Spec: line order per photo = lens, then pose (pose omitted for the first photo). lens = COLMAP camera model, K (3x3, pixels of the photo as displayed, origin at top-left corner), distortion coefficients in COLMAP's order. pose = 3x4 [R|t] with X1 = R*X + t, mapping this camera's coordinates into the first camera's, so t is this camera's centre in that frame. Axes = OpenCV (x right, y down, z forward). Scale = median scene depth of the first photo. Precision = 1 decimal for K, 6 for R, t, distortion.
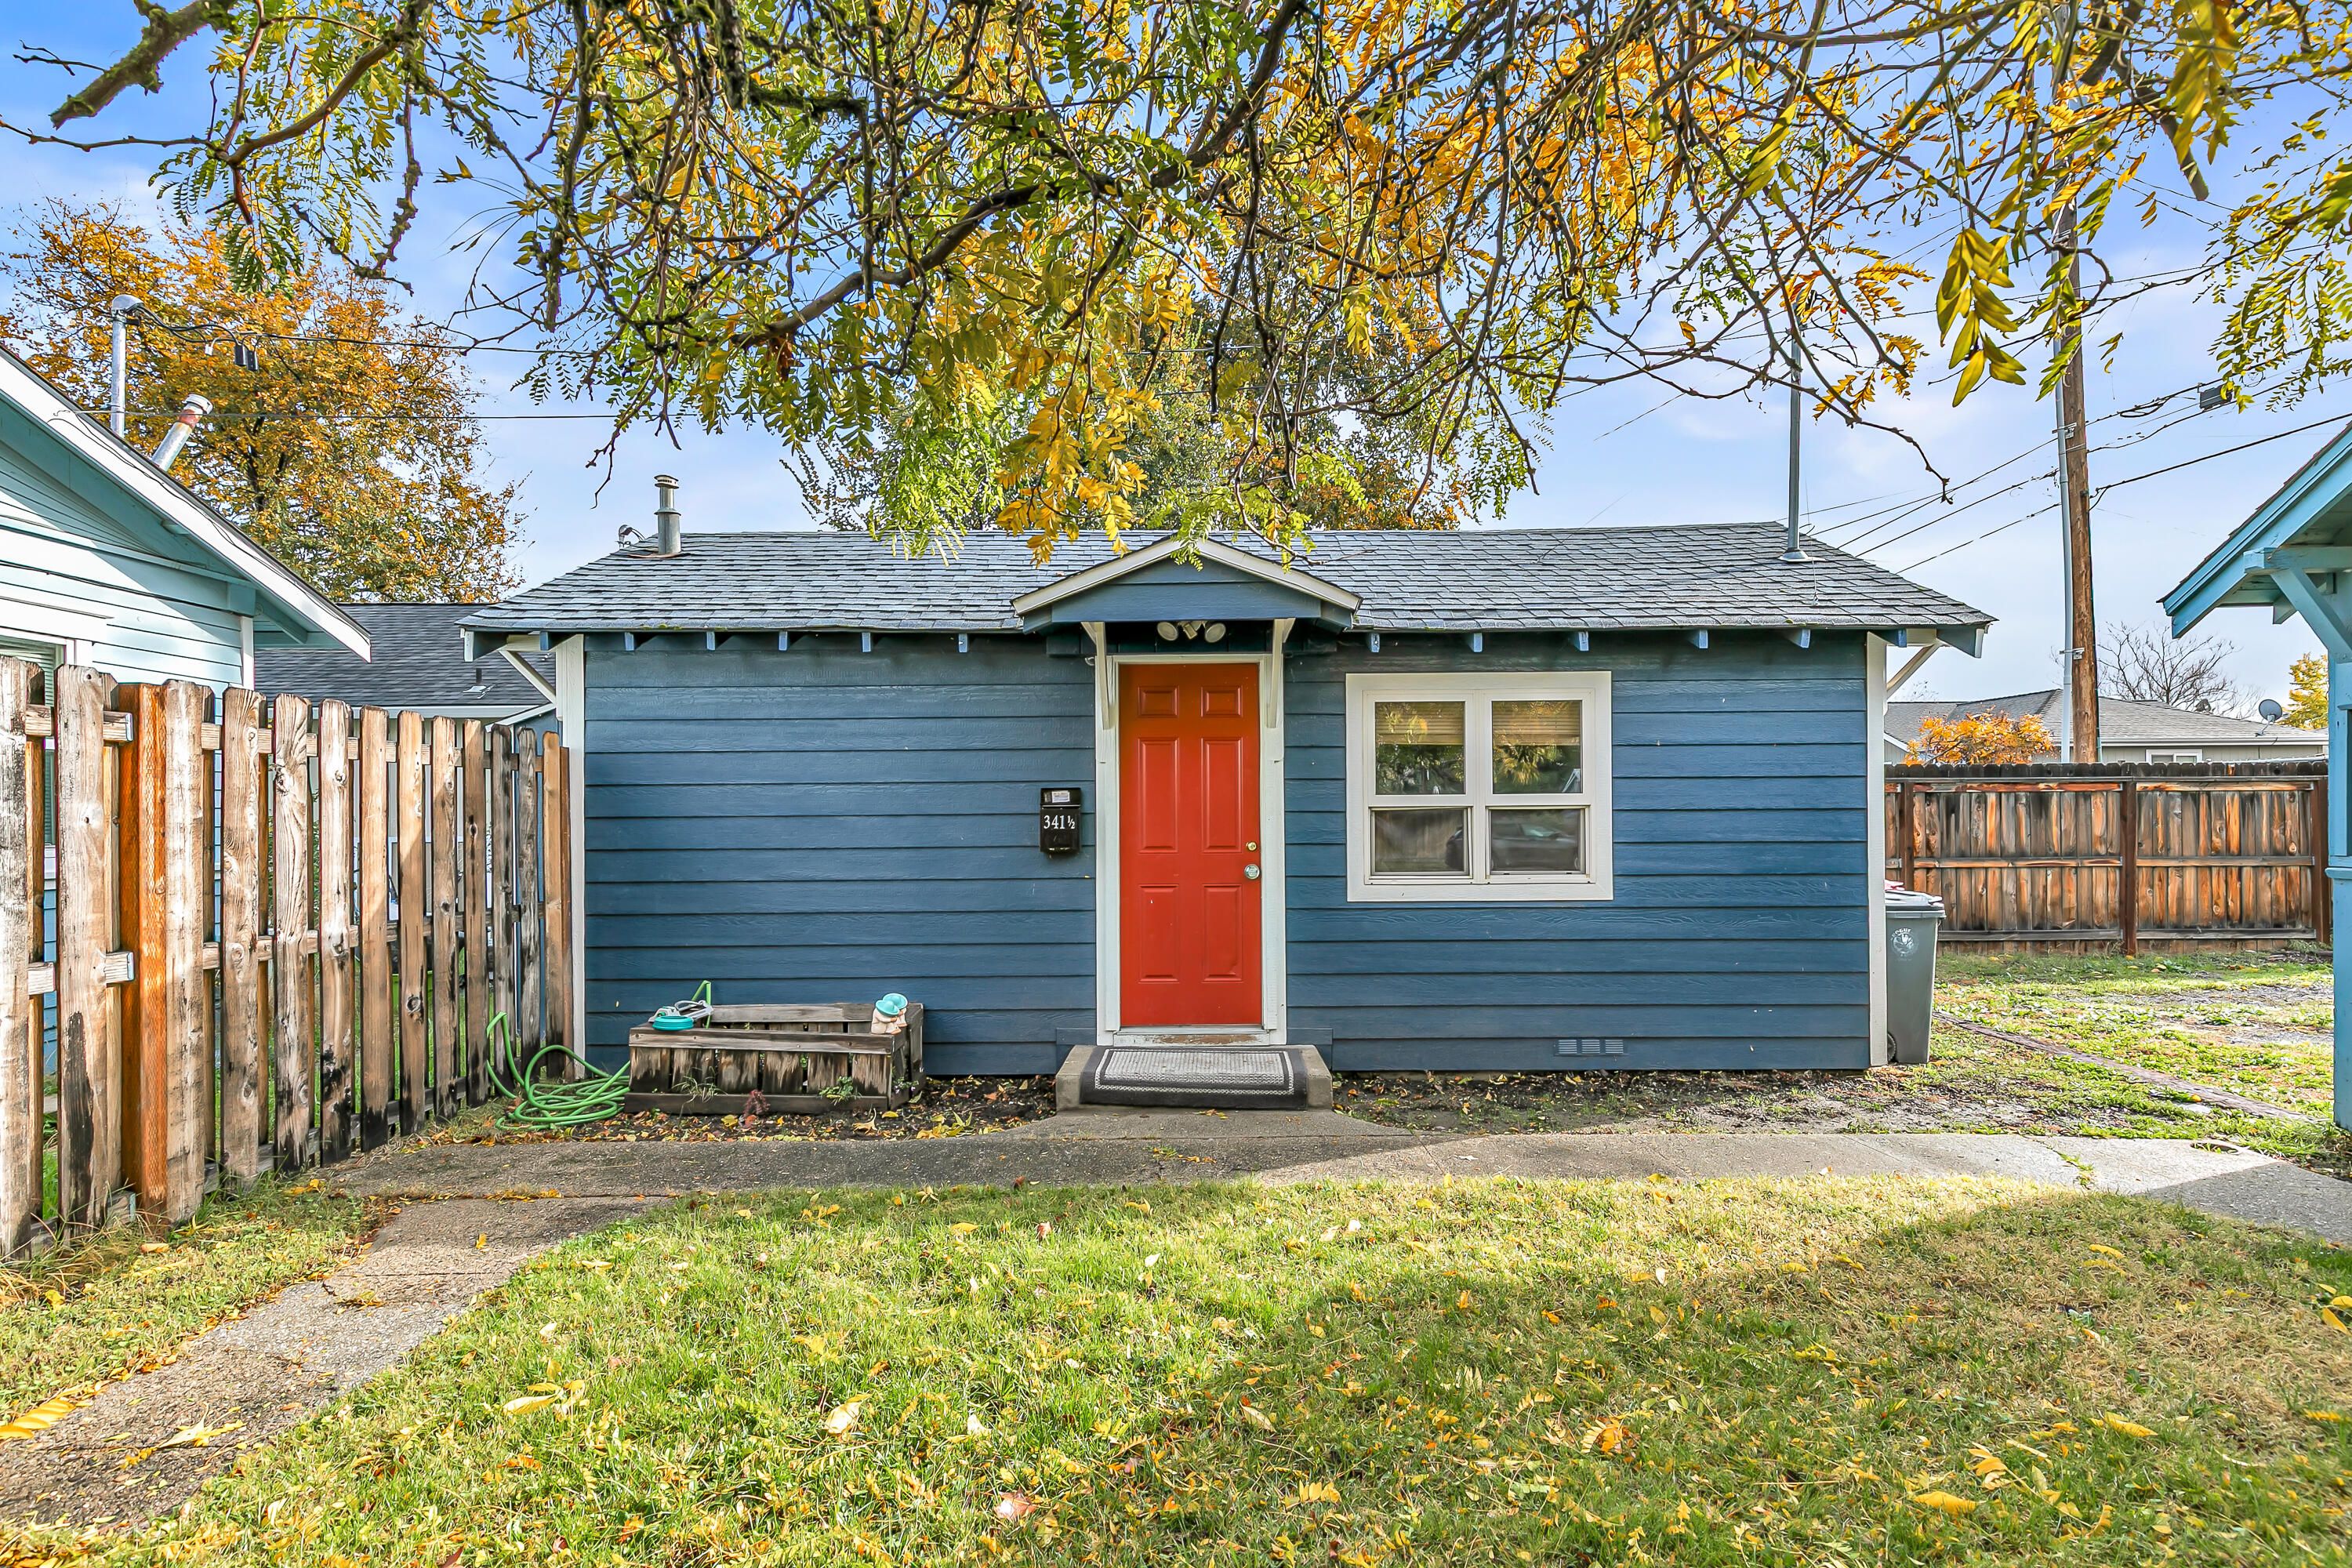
lens RADIAL K [[1087.7, 0, 1176.4], [0, 1087.7, 810.7], [0, 0, 1]] dist [0.013025, -0.000221]
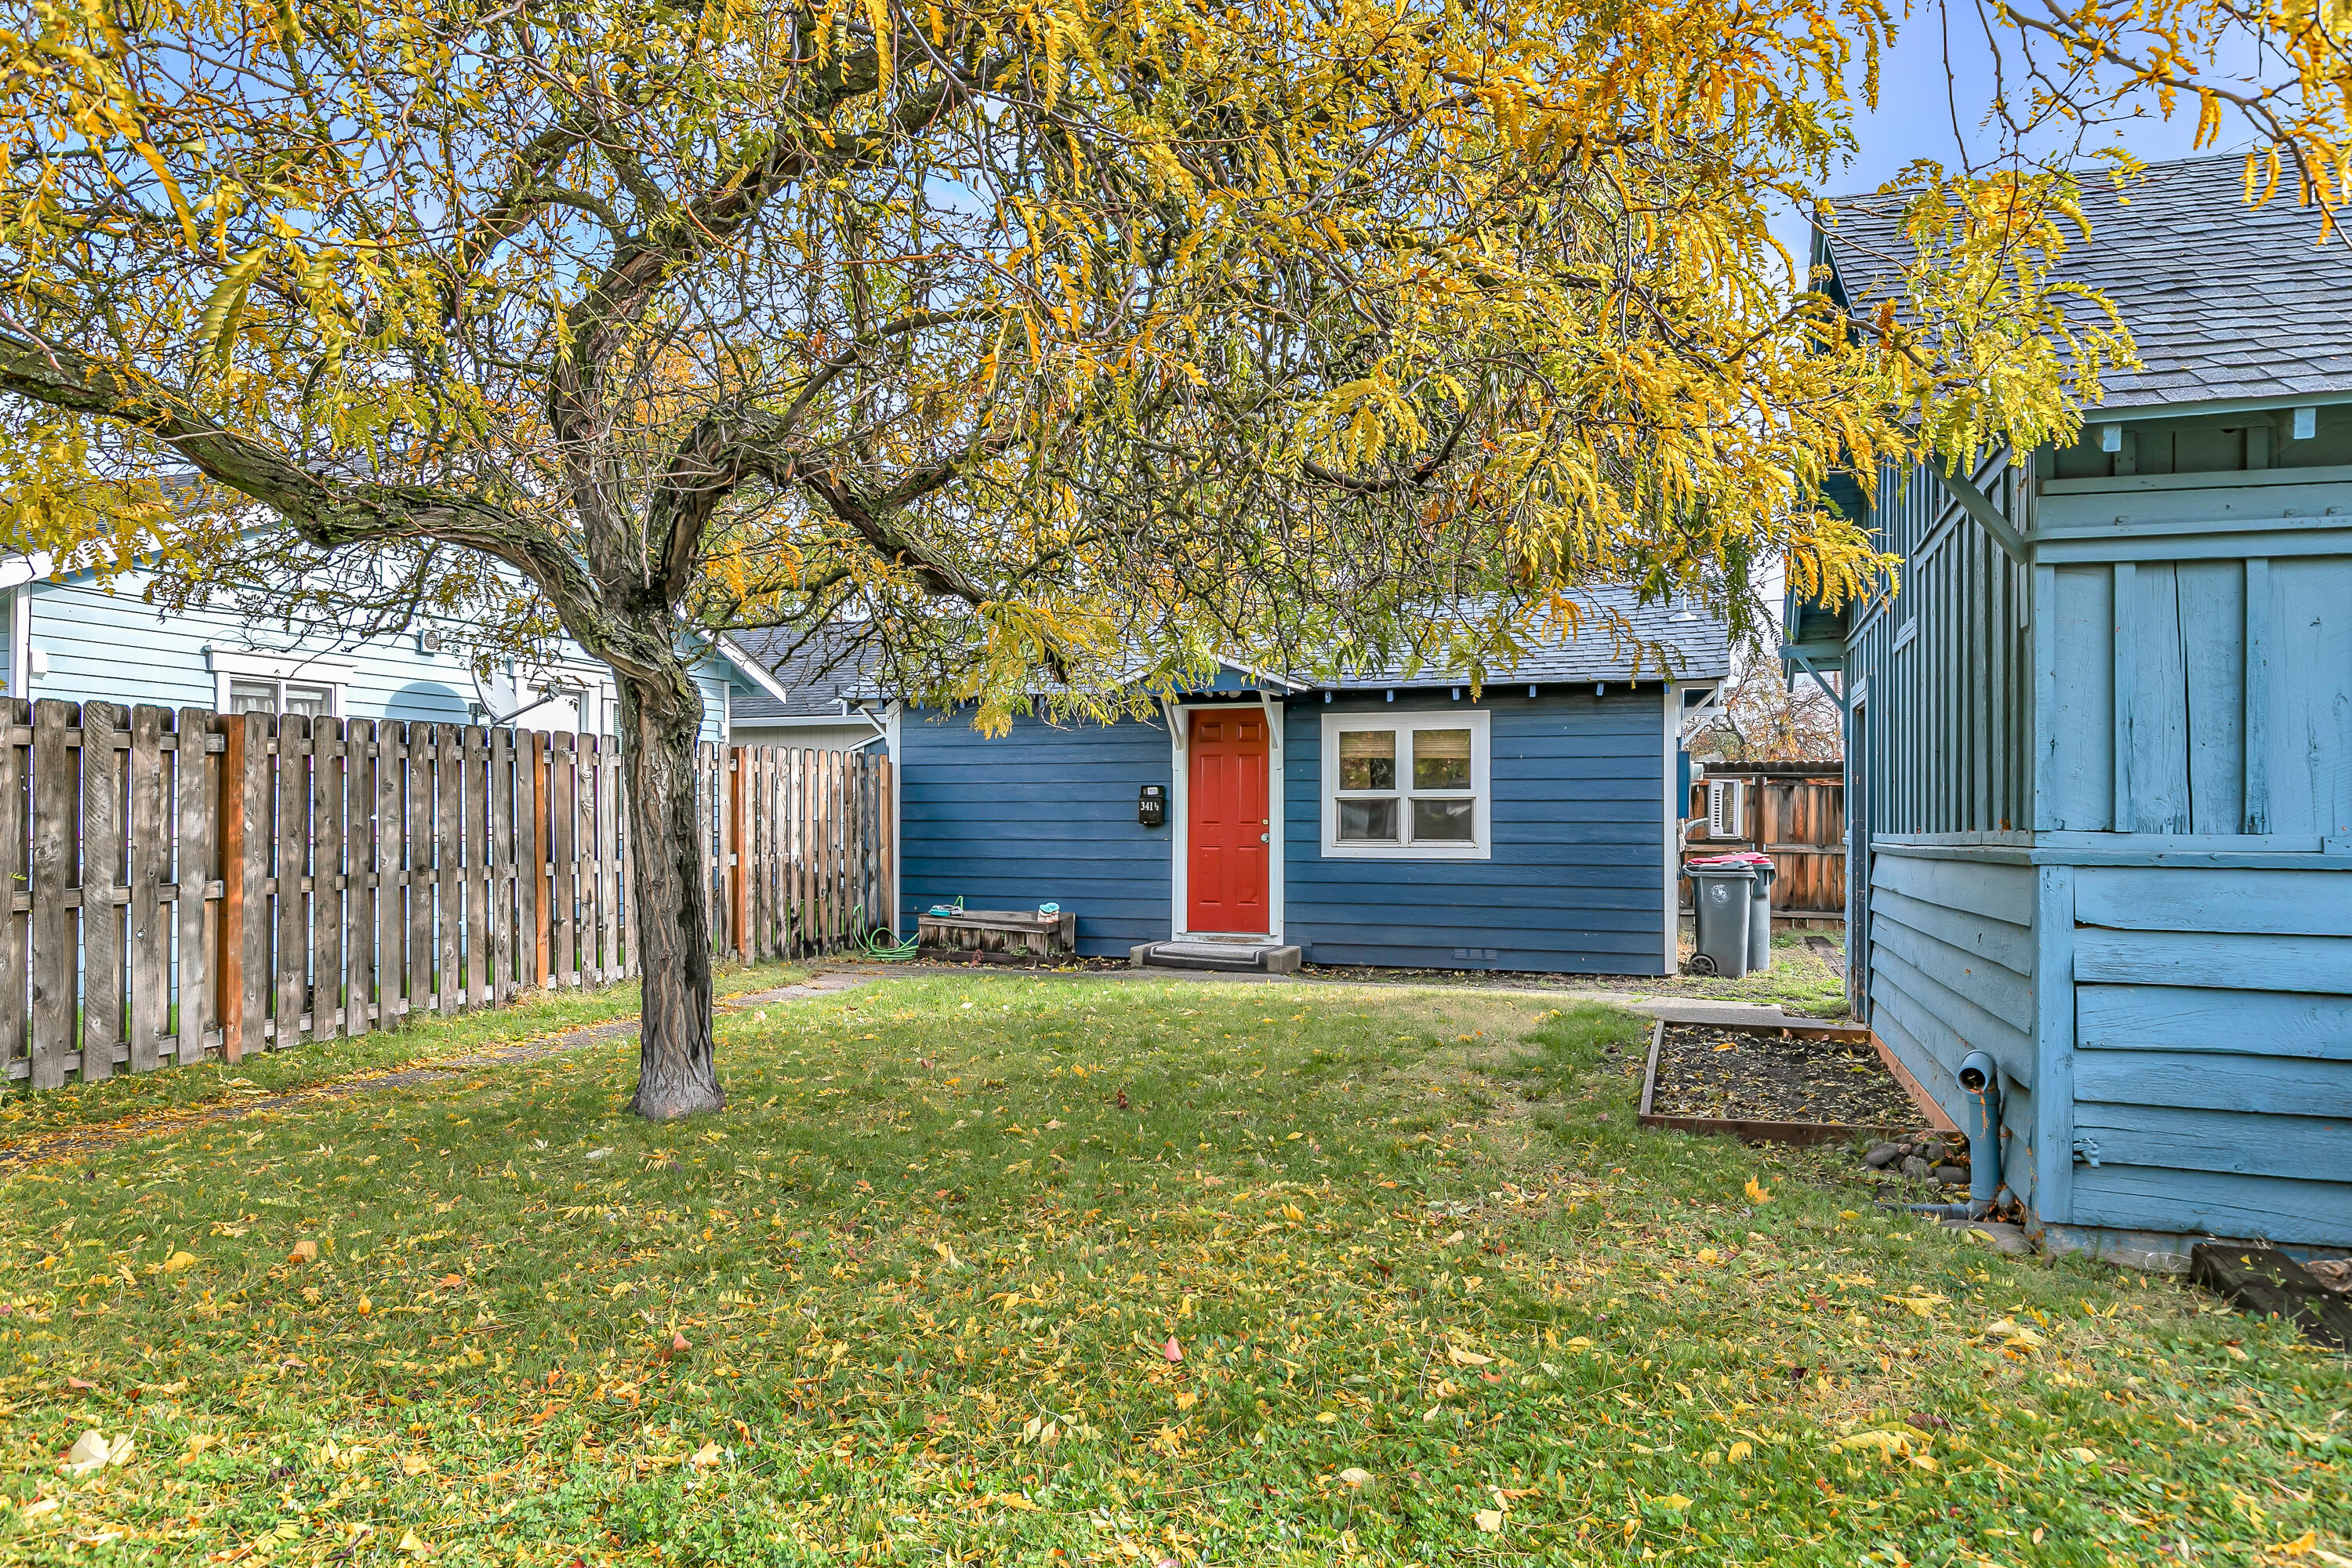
lens RADIAL K [[1541.6, 0, 1176.0], [0, 1541.6, 784.0], [0, 0, 1]] dist [-0.000467, 0.000001]
pose [[0.943458, 0.001042, -0.331490, 0.722096], [-0.004081, 0.999956, -0.008470, -0.003900], [0.331467, 0.009344, 0.943421, -1.232277]]
